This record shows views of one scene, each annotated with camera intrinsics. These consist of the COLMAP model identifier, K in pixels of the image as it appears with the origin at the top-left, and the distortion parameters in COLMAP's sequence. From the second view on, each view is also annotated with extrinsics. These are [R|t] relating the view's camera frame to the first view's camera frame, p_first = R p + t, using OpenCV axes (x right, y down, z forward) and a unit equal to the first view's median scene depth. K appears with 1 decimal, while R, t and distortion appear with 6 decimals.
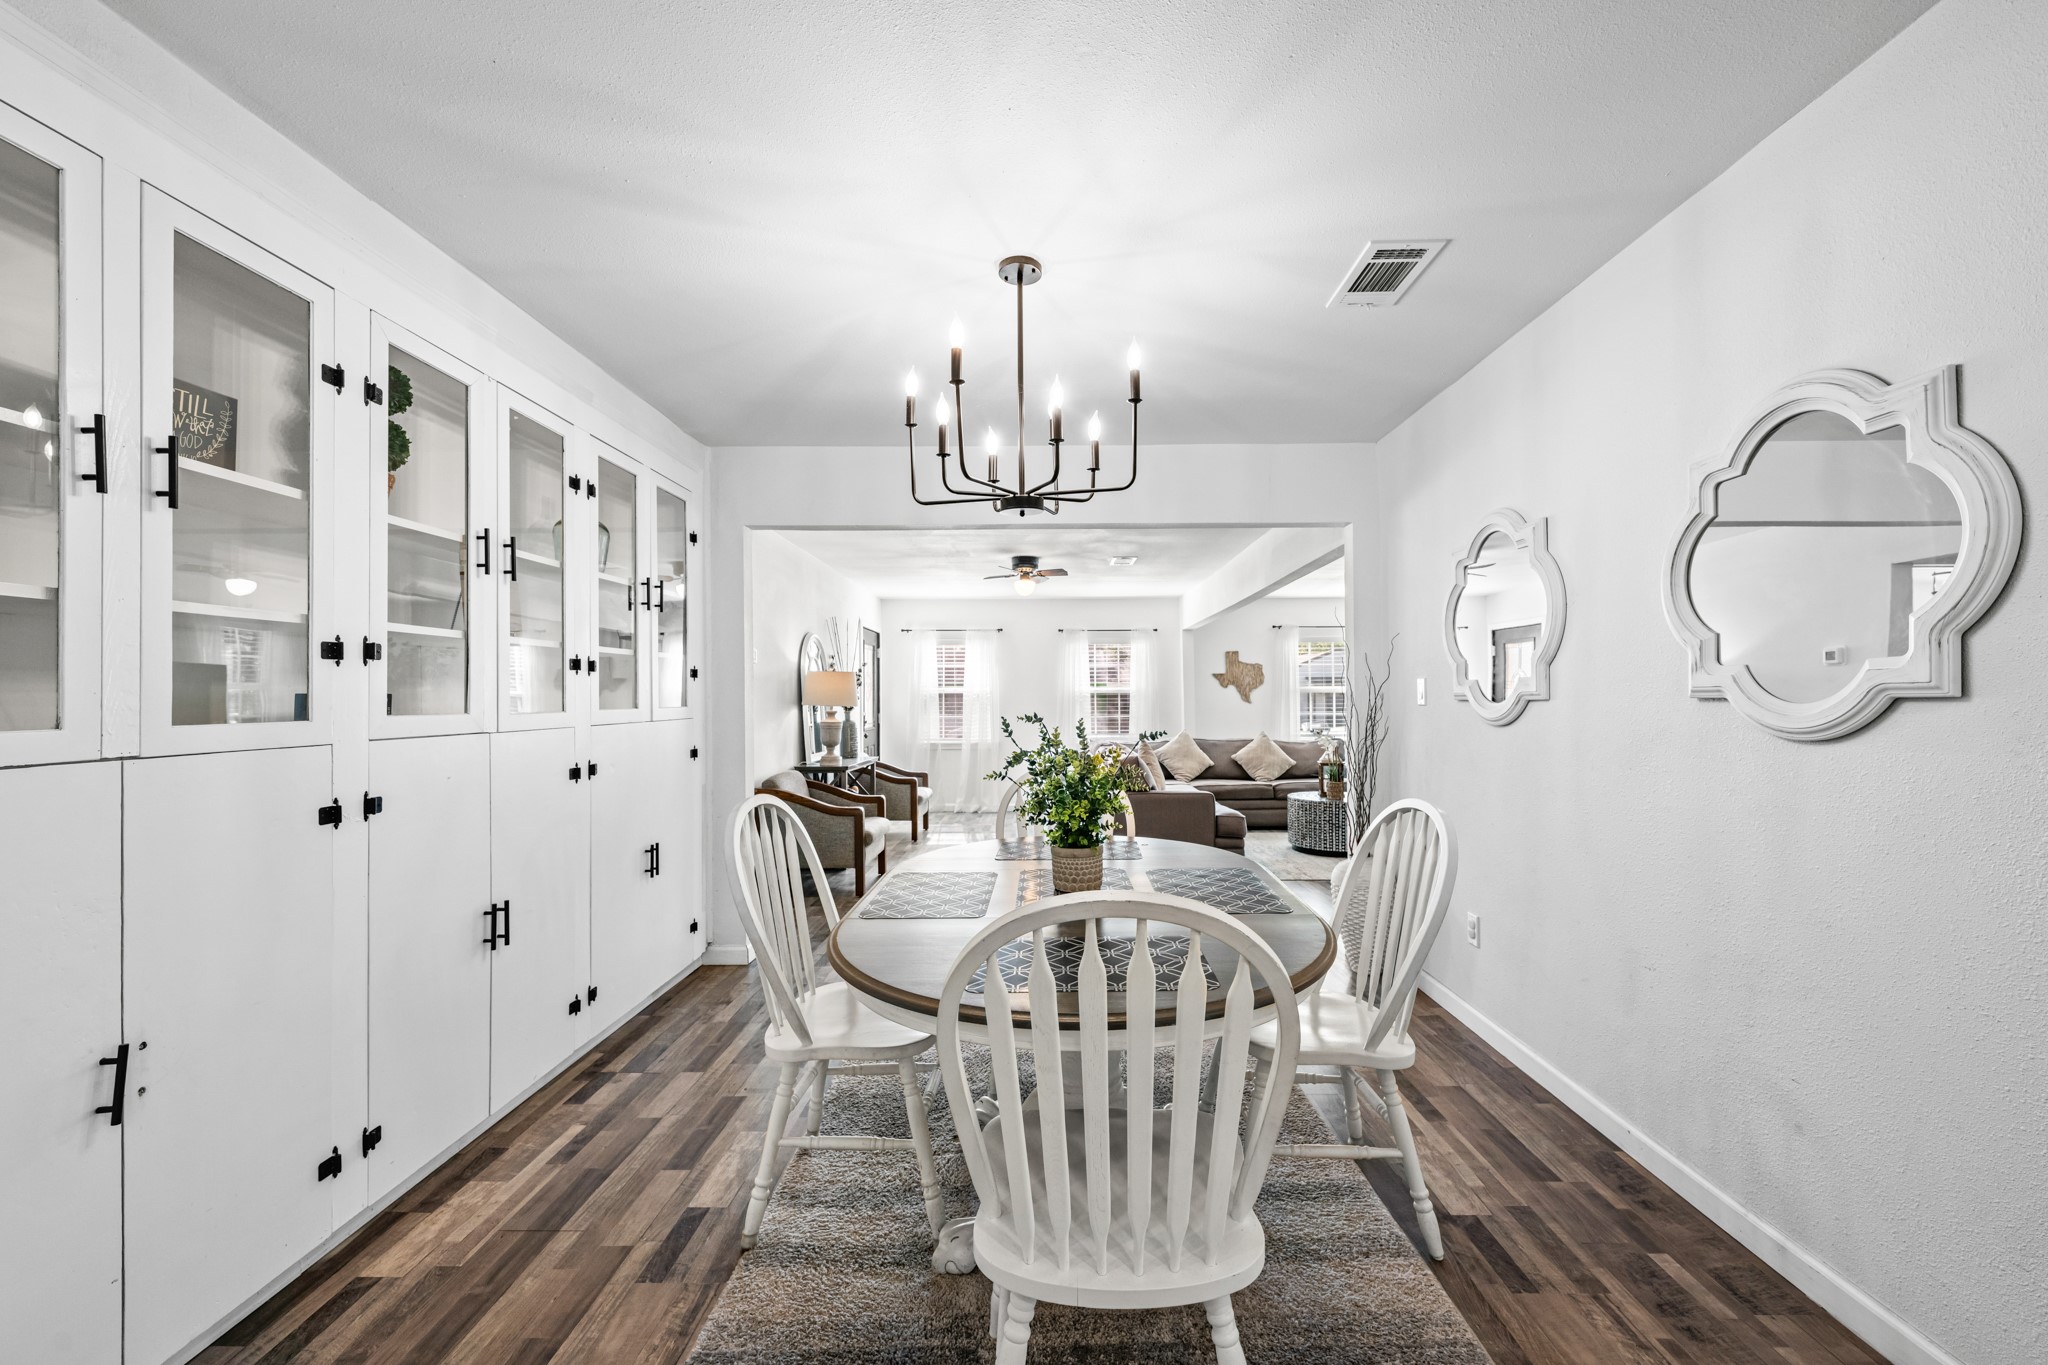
lens RADIAL K [[811.5, 0, 1035.3], [0, 811.5, 691.9], [0, 0, 1]] dist [-0.000260, 0.000271]
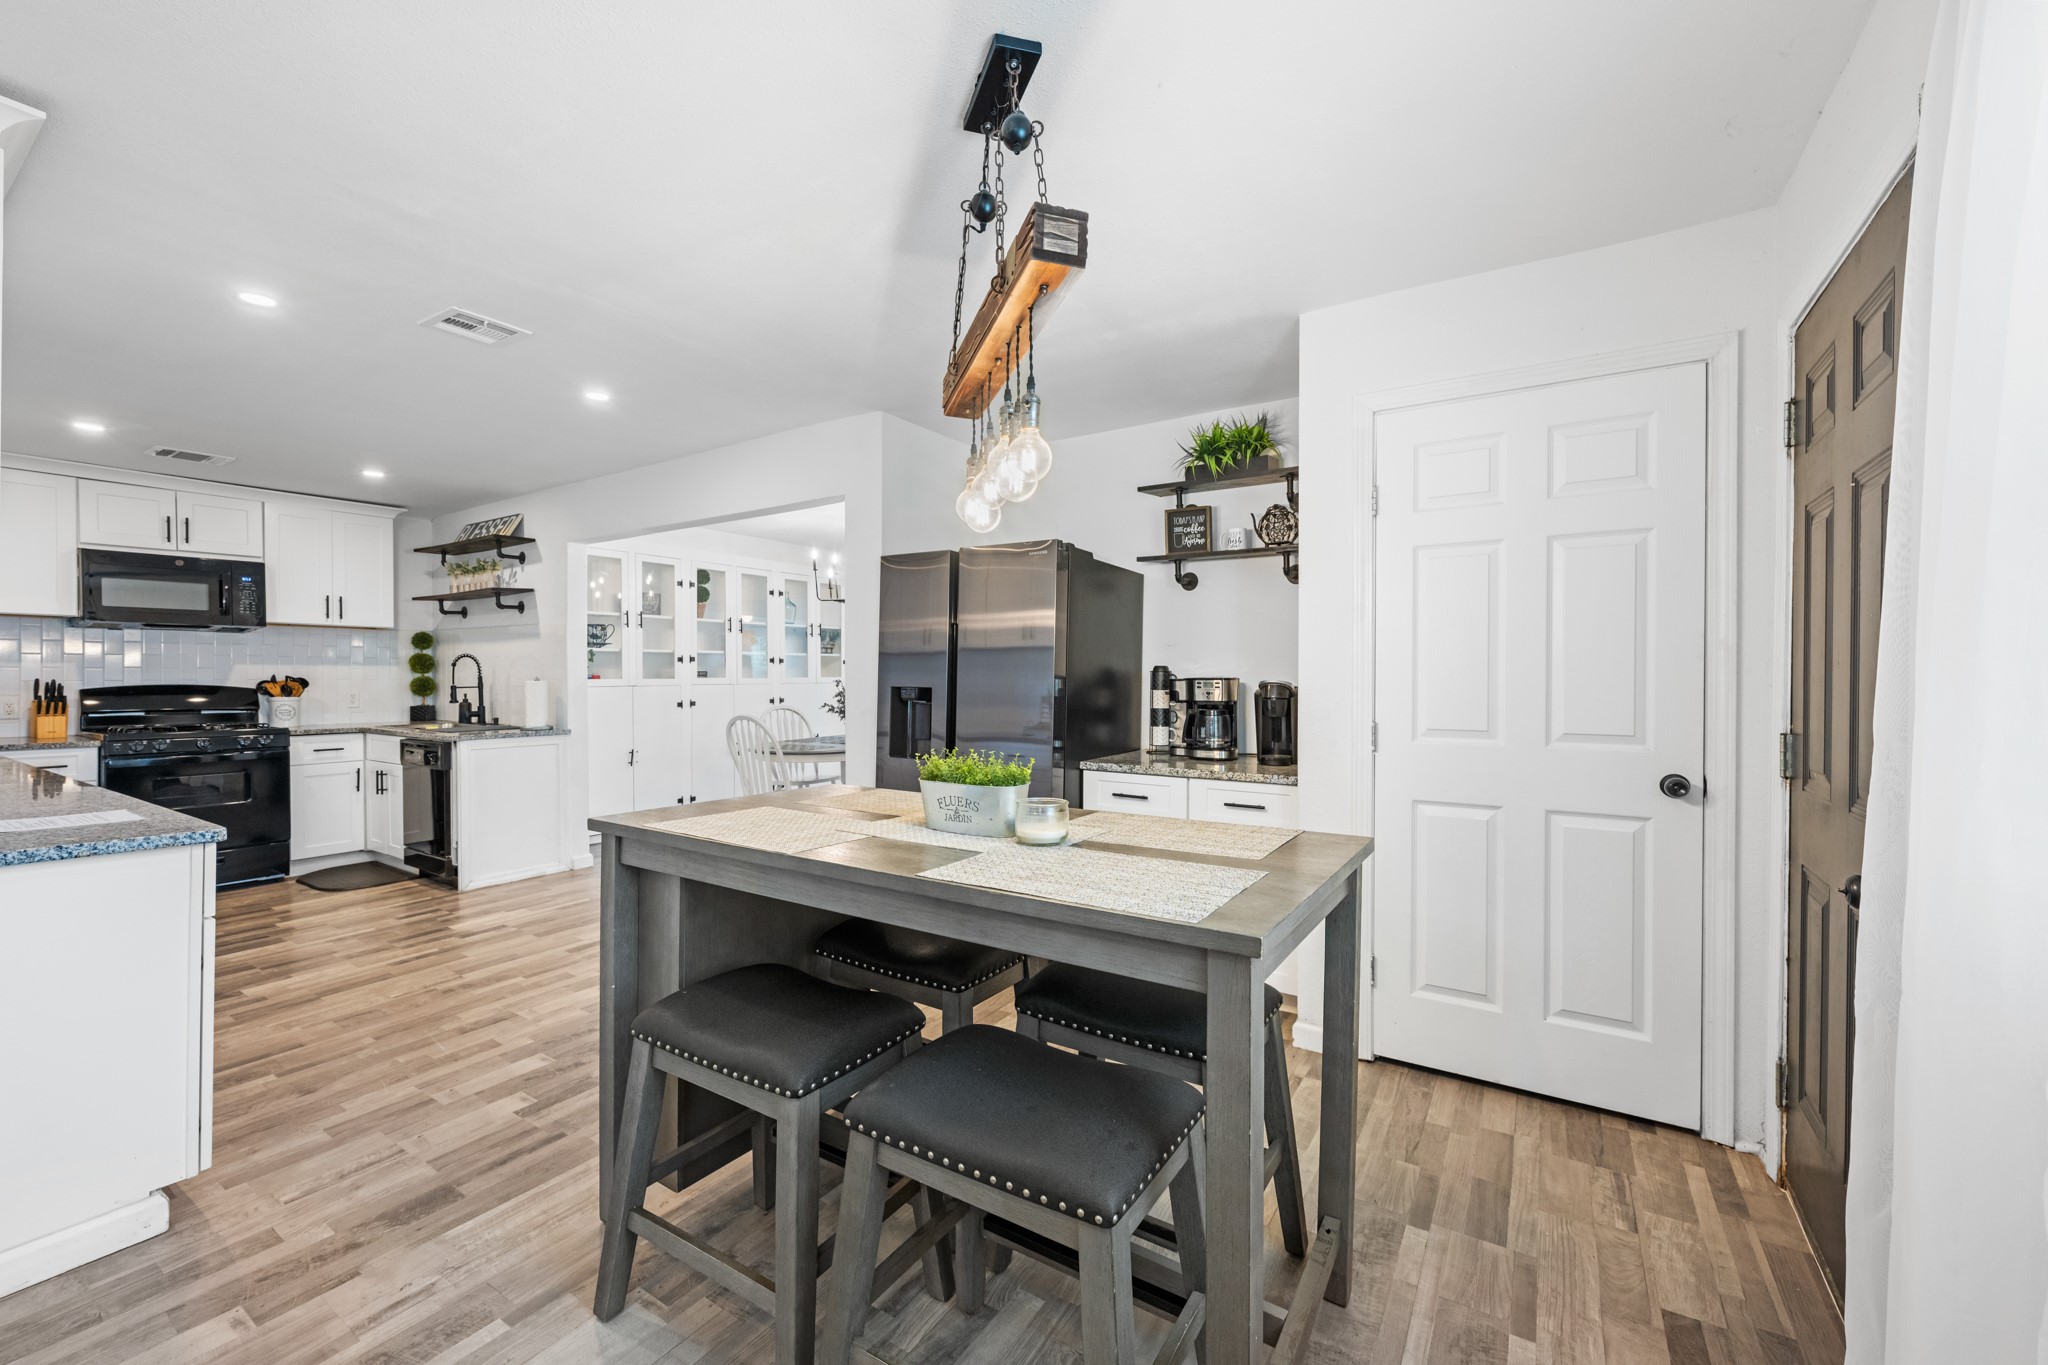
lens RADIAL K [[825.6, 0, 1028.5], [0, 825.6, 686.4], [0, 0, 1]] dist [-0.000161, 0.000209]
pose [[0.847846, 0.015020, -0.530030, 1.999613], [-0.003158, 0.999724, 0.023278, -0.017772], [0.530233, -0.018062, 0.847660, -1.082771]]
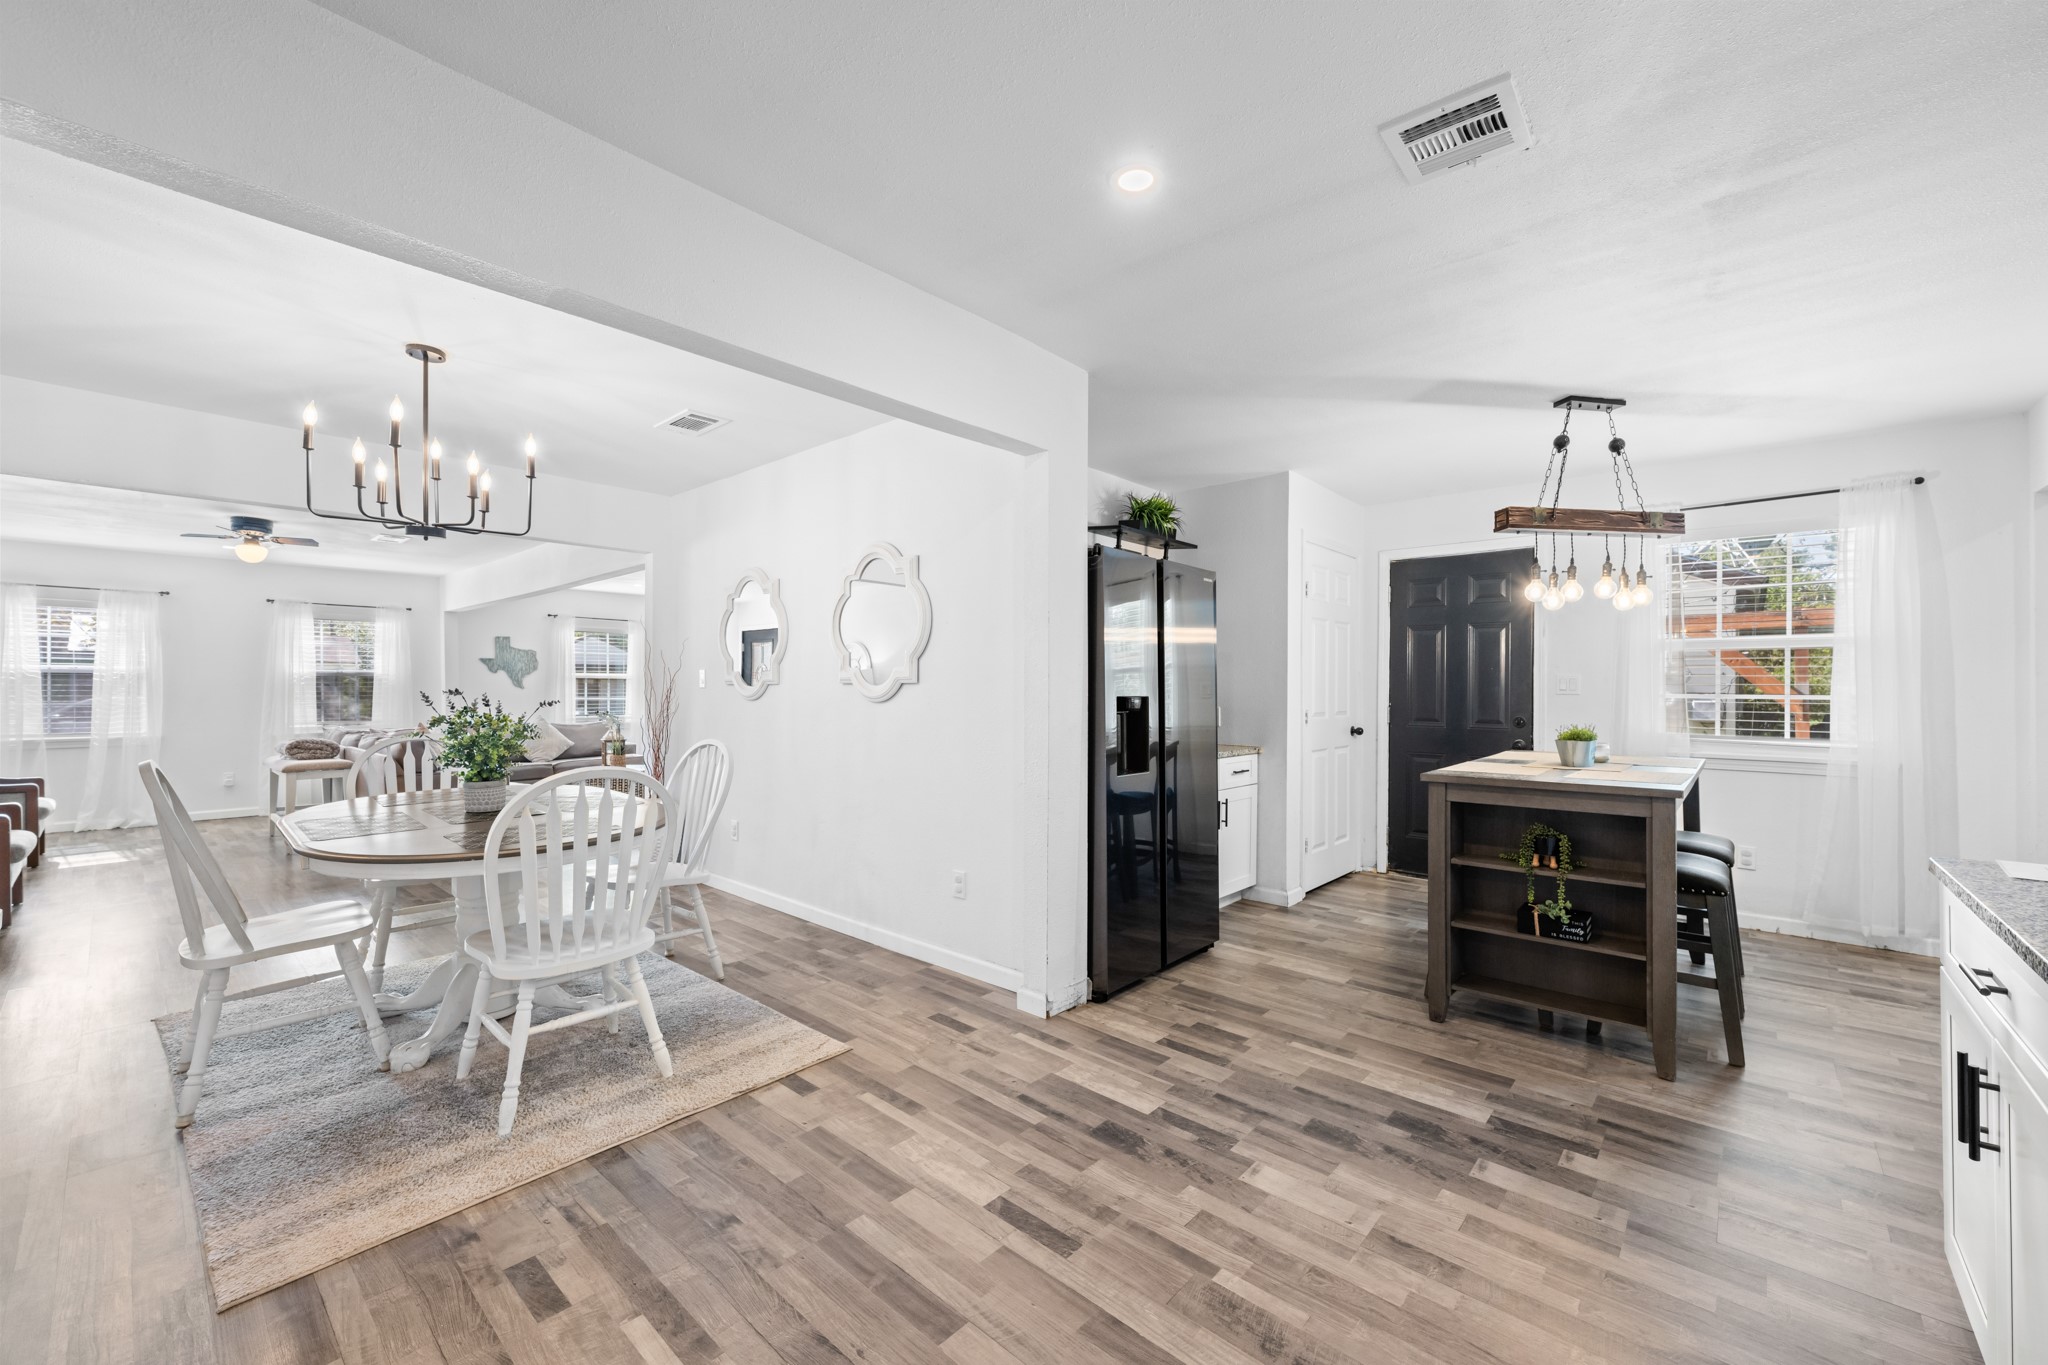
lens RADIAL K [[811.5, 0, 1035.3], [0, 811.5, 691.9], [0, 0, 1]] dist [-0.000260, 0.000271]
pose [[0.649218, 0.003940, 0.760592, -0.385746], [-0.014511, 0.999869, 0.007207, 0.006476], [-0.760464, -0.015716, 0.649190, -0.635296]]
